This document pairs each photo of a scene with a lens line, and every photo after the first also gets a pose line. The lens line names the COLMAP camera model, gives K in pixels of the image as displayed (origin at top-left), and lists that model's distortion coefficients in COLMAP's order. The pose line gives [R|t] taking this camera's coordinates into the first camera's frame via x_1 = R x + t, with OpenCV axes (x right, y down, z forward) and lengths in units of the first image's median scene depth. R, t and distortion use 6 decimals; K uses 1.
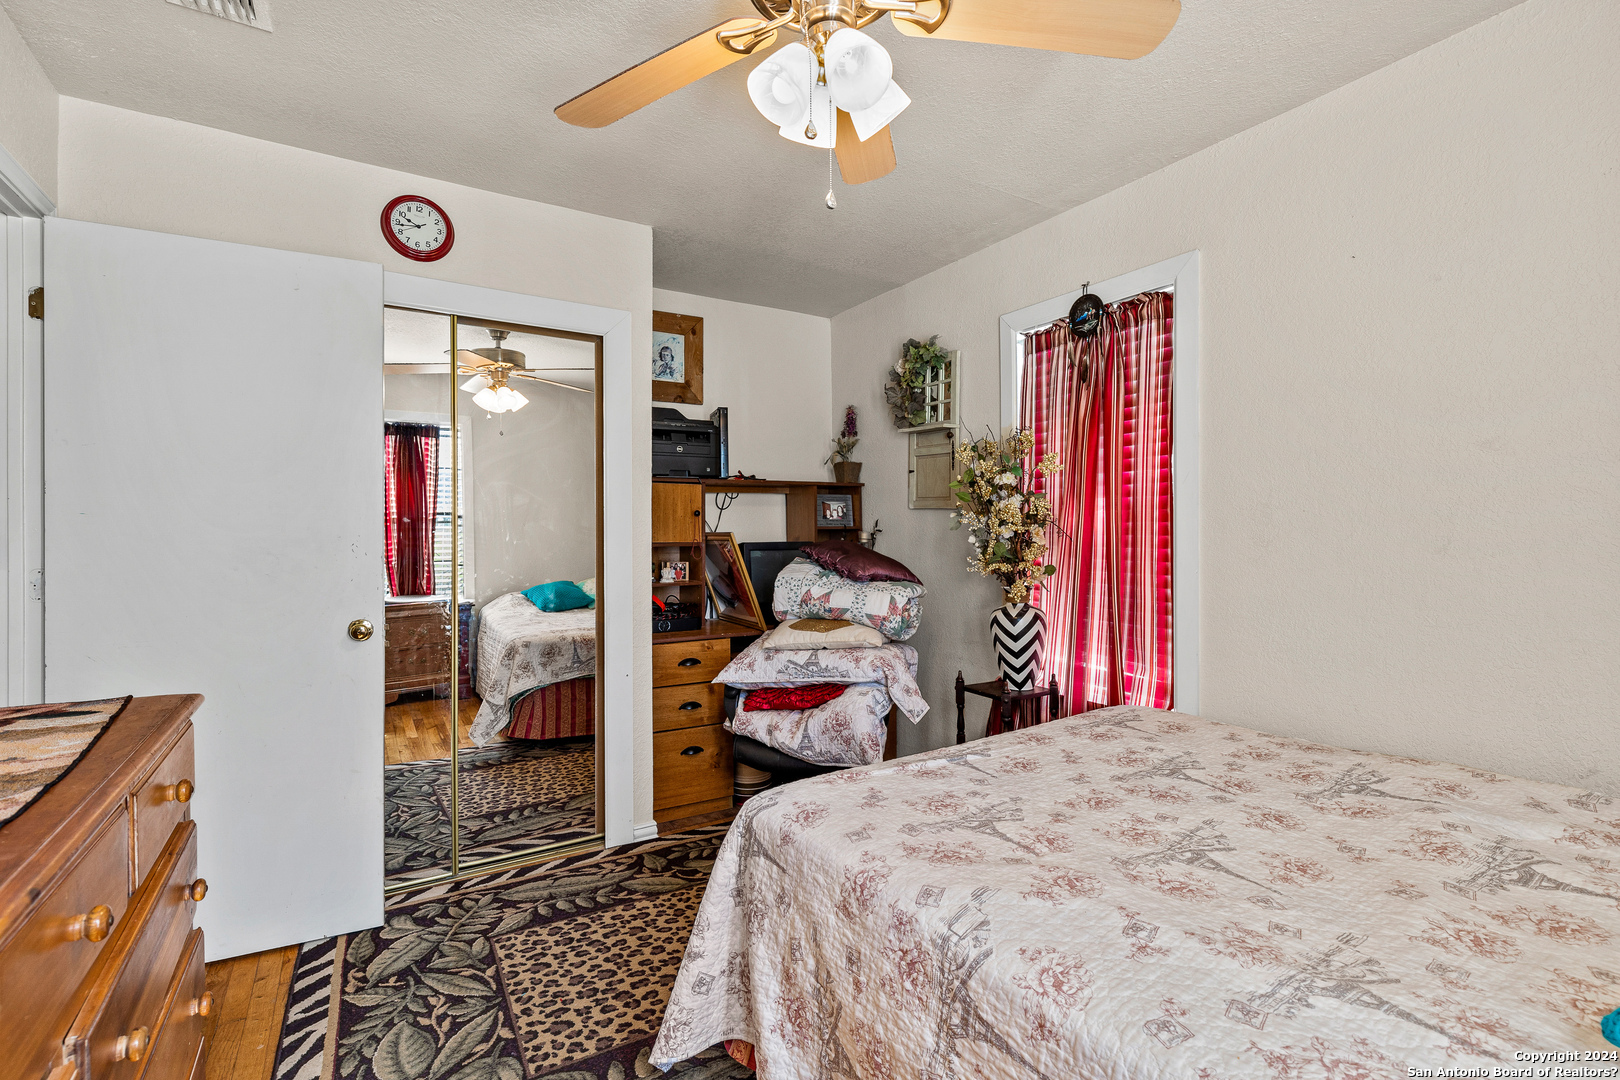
lens RADIAL K [[735.4, 0, 810.6], [0, 735.4, 539.9], [0, 0, 1]] dist [0.005779, -0.000649]
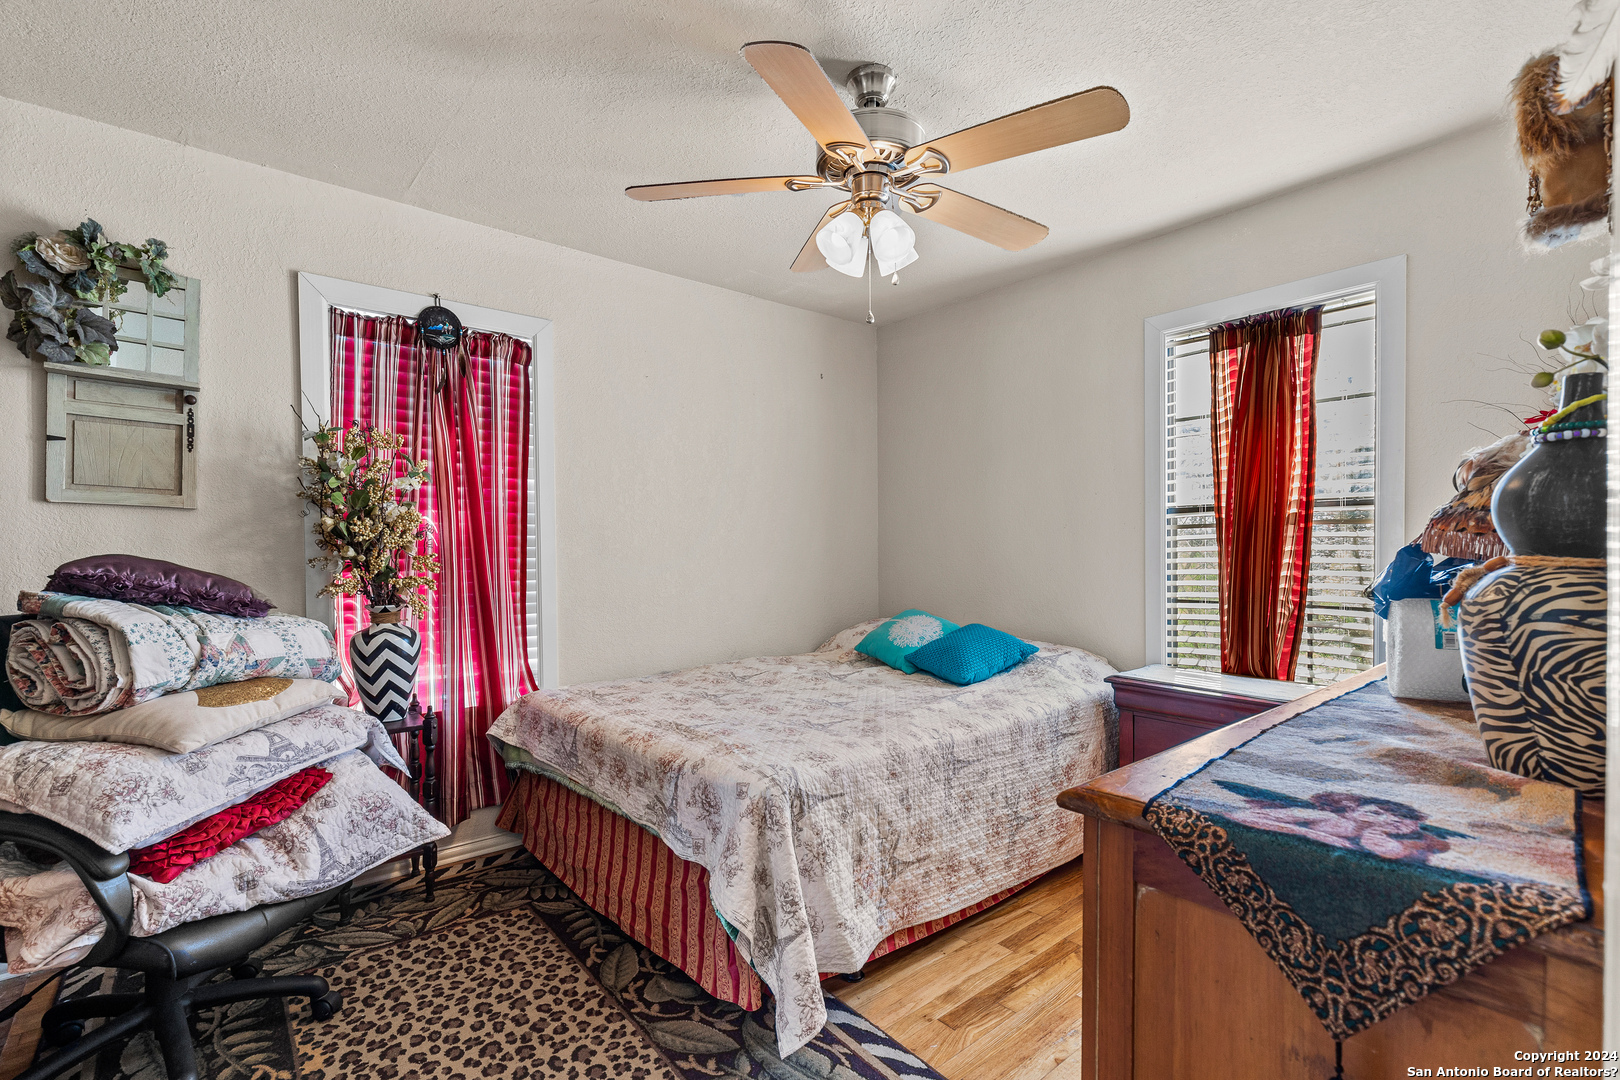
lens RADIAL K [[735.4, 0, 812.1], [0, 735.4, 548.0], [0, 0, 1]] dist [0.005779, -0.000649]
pose [[-0.143596, -0.006433, 0.989615, -0.702400], [0.006916, 0.999948, 0.007504, -0.006817], [-0.989612, 0.007922, -0.143544, 0.644550]]
